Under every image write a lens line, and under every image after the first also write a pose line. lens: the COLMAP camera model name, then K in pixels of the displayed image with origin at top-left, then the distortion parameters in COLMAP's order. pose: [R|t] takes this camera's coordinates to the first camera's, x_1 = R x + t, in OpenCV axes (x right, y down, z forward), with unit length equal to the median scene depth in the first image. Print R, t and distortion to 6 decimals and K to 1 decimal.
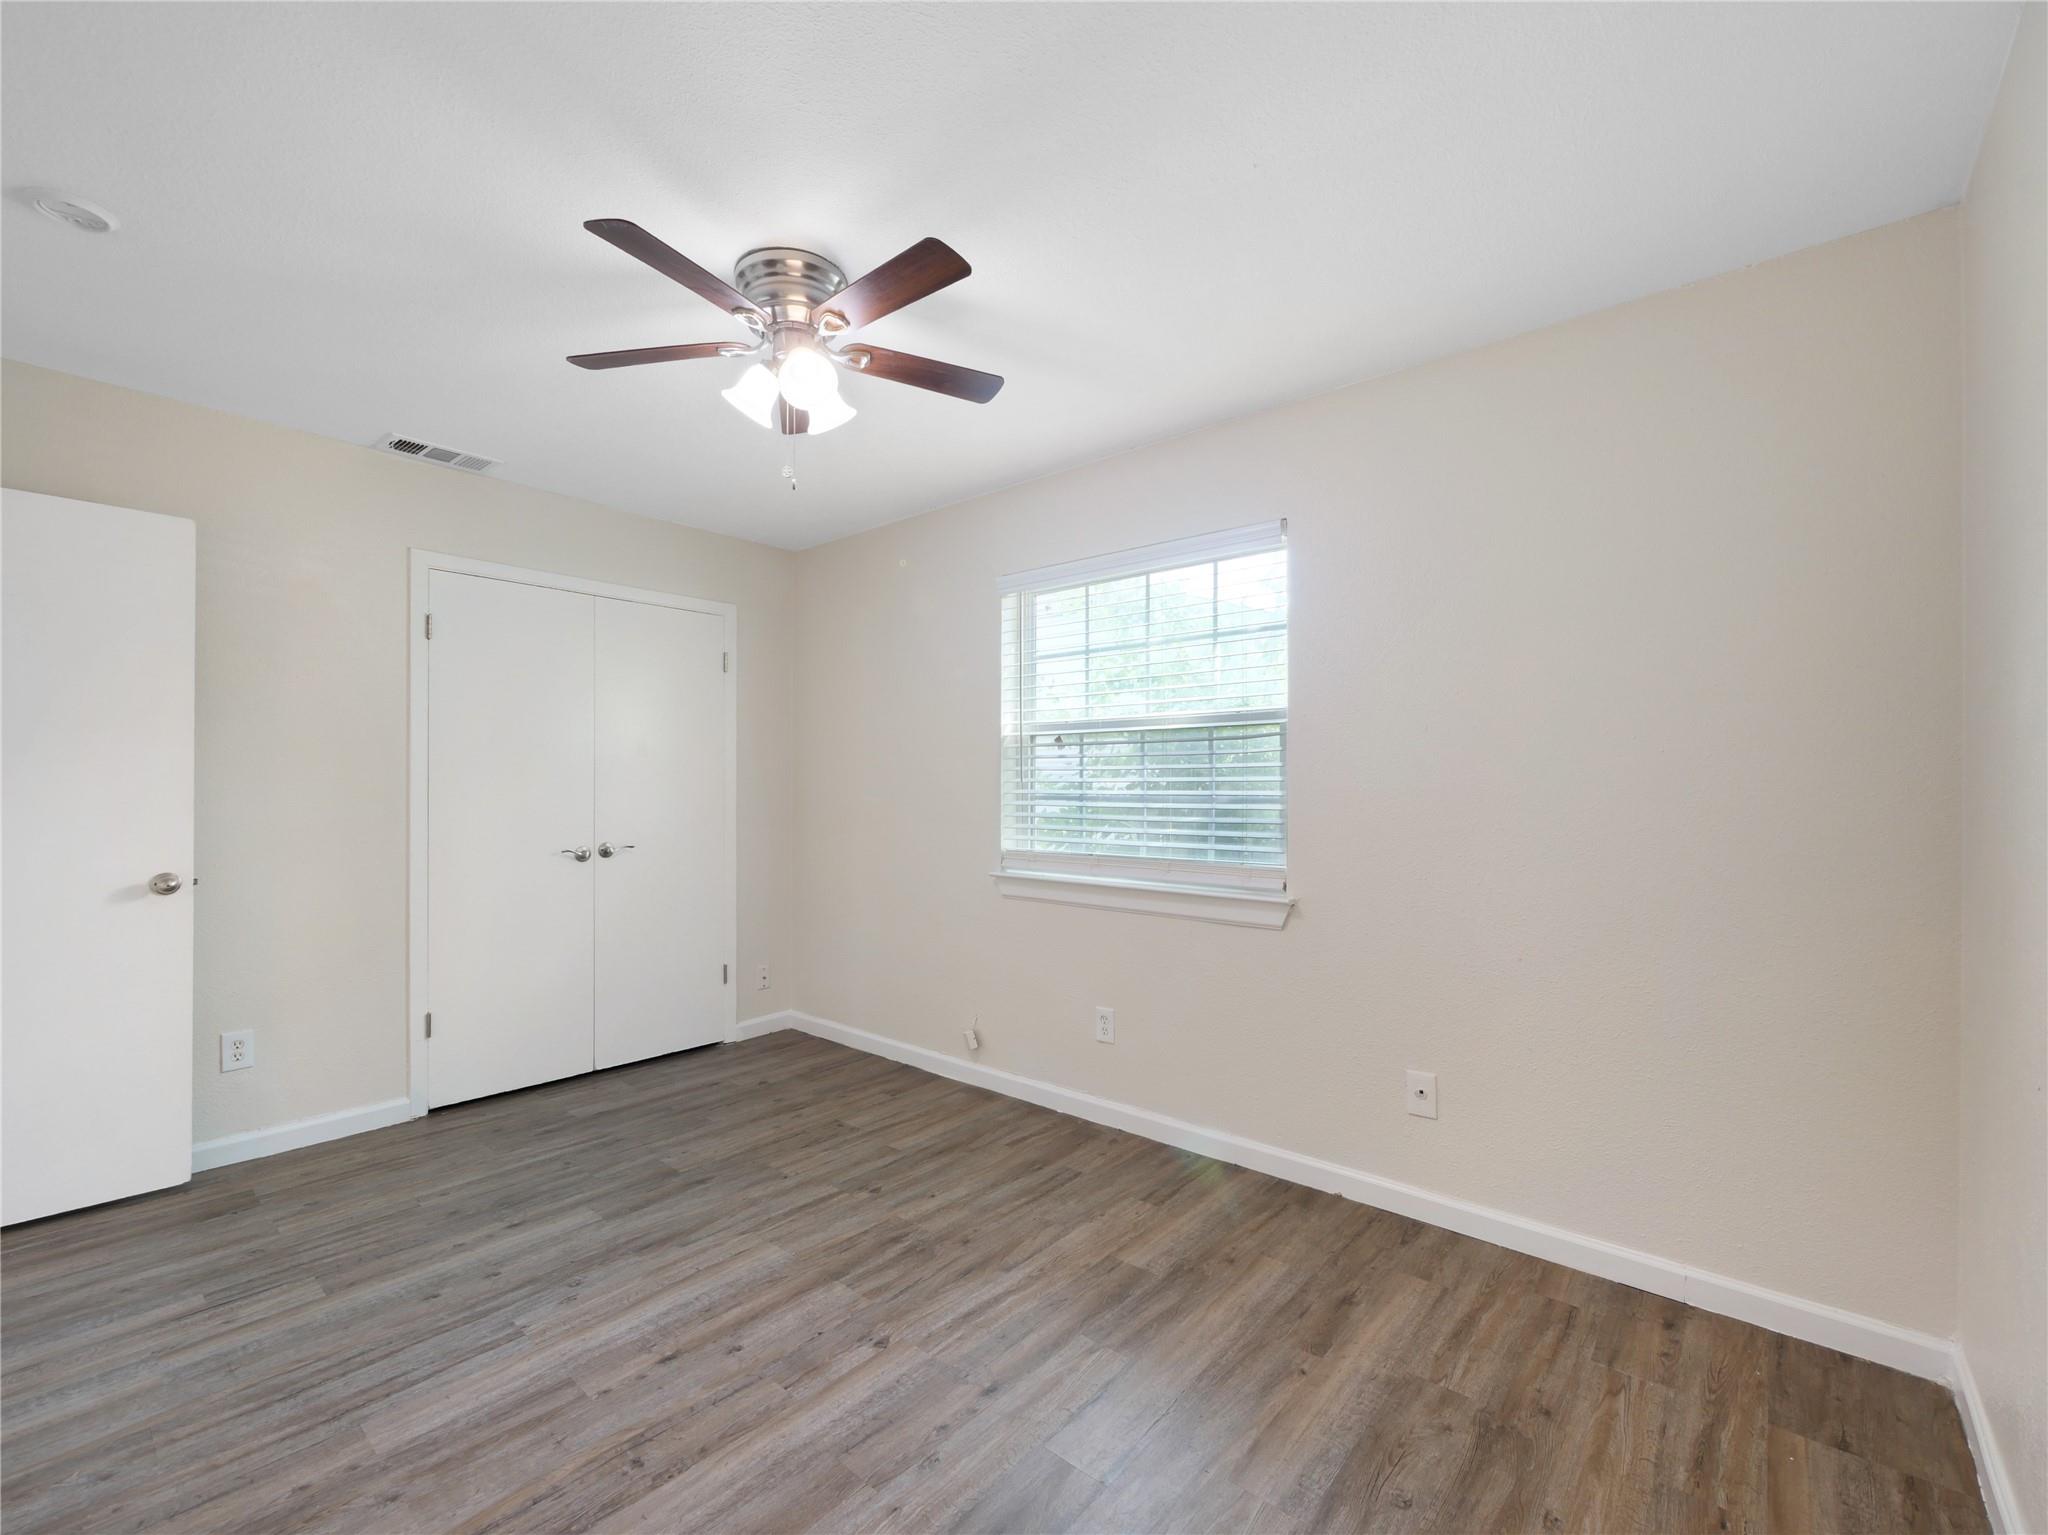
lens RADIAL K [[869.2, 0, 1025.1], [0, 869.2, 781.3], [0, 0, 1]] dist [-0.004752, -0.000578]
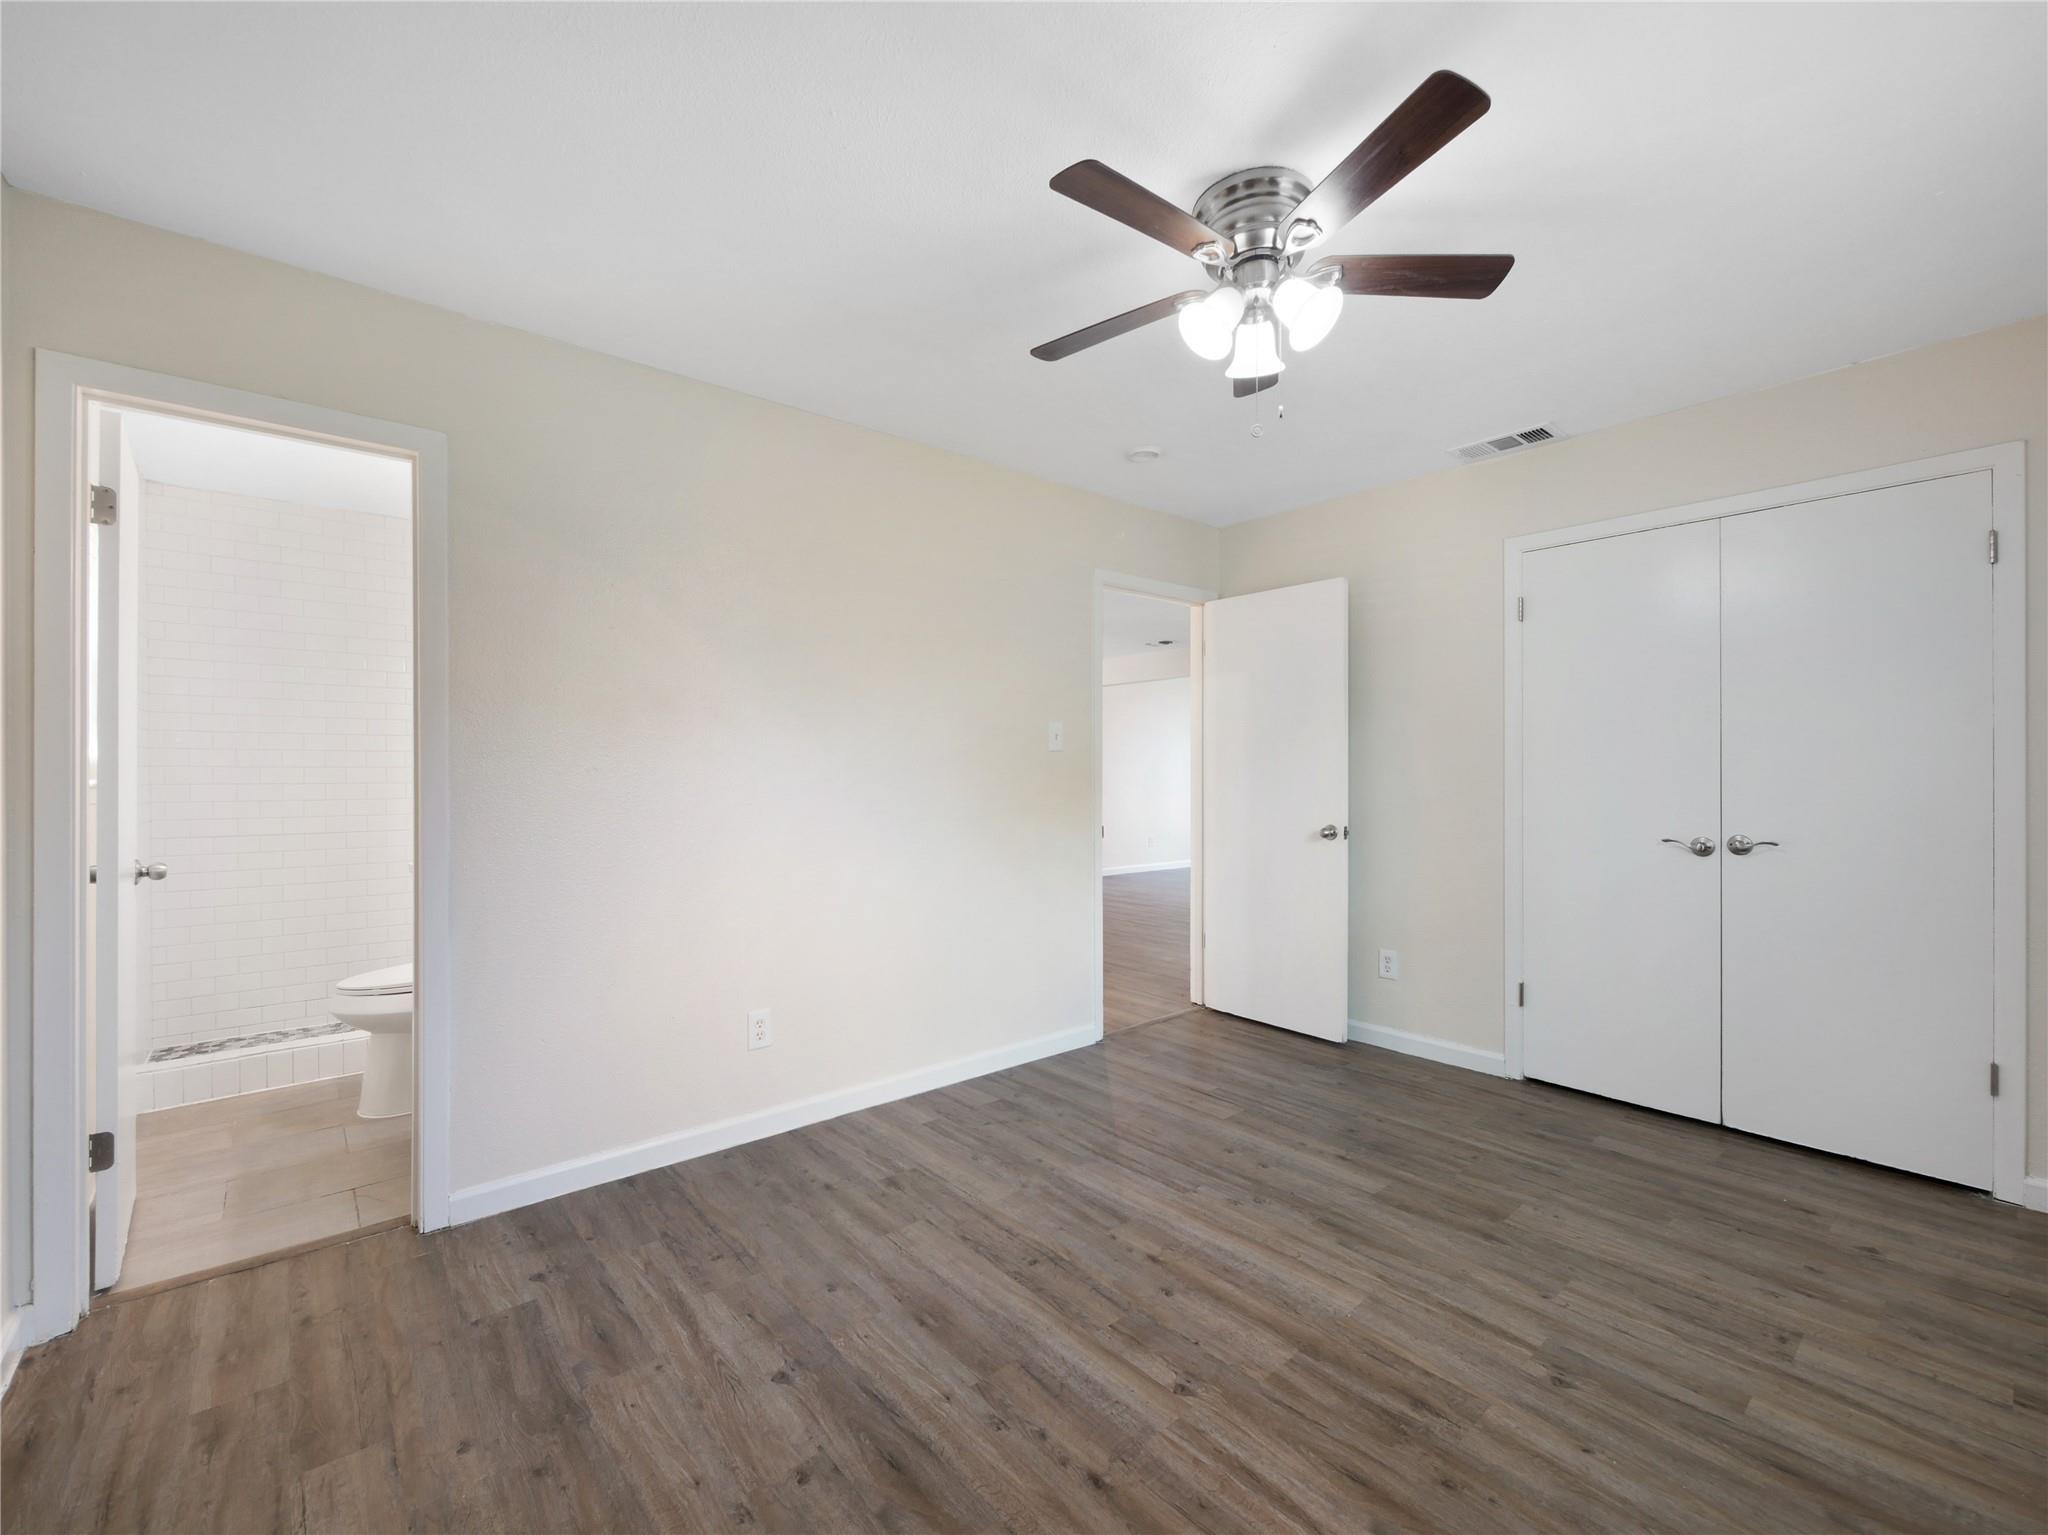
lens RADIAL K [[881.8, 0, 1031.5], [0, 881.8, 768.4], [0, 0, 1]] dist [-0.003003, -0.000319]
pose [[-0.156437, -0.001505, -0.987687, 0.540474], [0.012015, 0.999922, -0.003426, 0.009825], [0.987615, -0.012403, -0.156407, 0.718752]]
